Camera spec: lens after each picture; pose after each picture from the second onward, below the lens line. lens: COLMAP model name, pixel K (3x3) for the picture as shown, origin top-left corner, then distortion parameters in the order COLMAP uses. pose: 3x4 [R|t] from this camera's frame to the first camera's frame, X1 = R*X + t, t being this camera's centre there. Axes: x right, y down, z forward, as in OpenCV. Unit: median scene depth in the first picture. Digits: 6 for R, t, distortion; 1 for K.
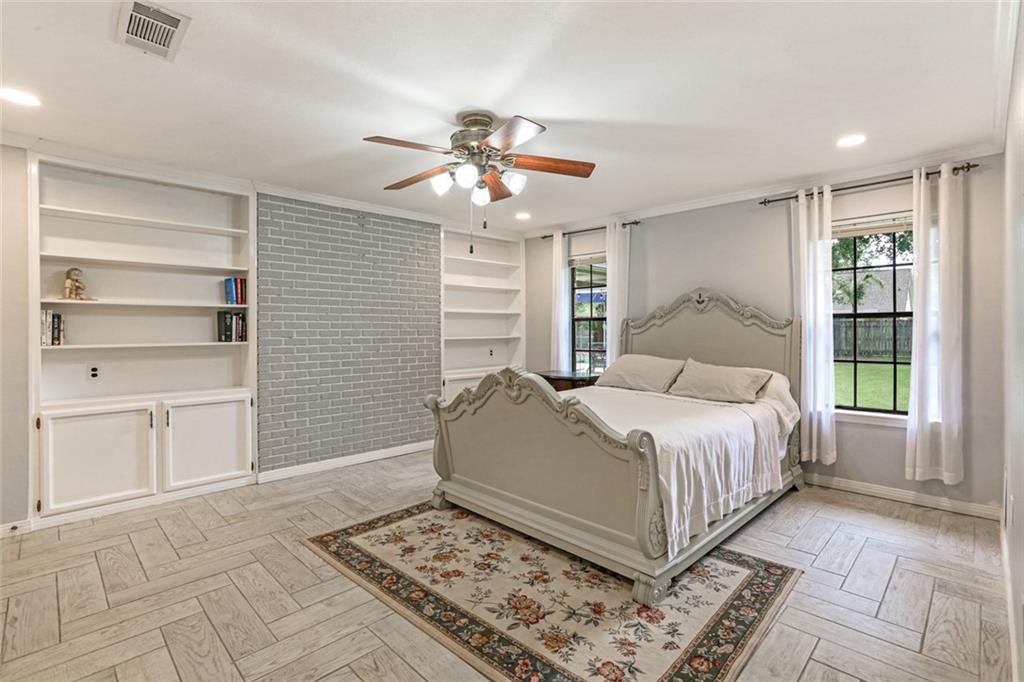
lens RADIAL K [[475.6, 0, 516.7], [0, 475.6, 333.4], [0, 0, 1]] dist [-0.026721, 0.013558]
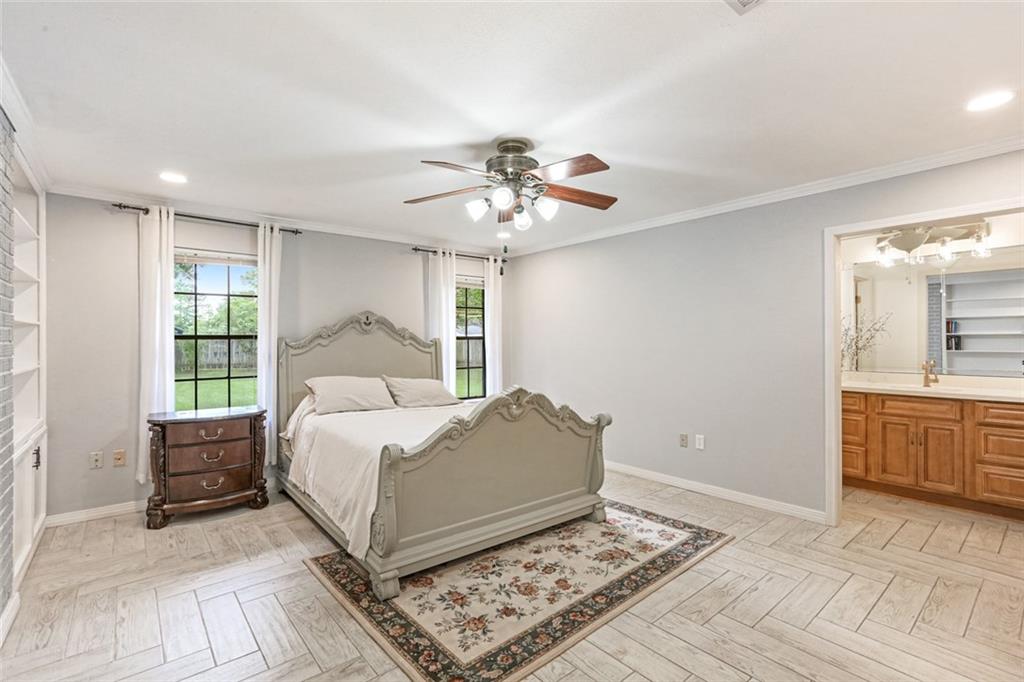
lens RADIAL K [[475.6, 0, 516.3], [0, 475.6, 339.7], [0, 0, 1]] dist [-0.026721, 0.013558]
pose [[0.088768, 0.006761, 0.996029, -1.099900], [0.016766, 0.999825, -0.008281, -0.024150], [-0.995911, 0.017434, 0.088639, 0.921124]]
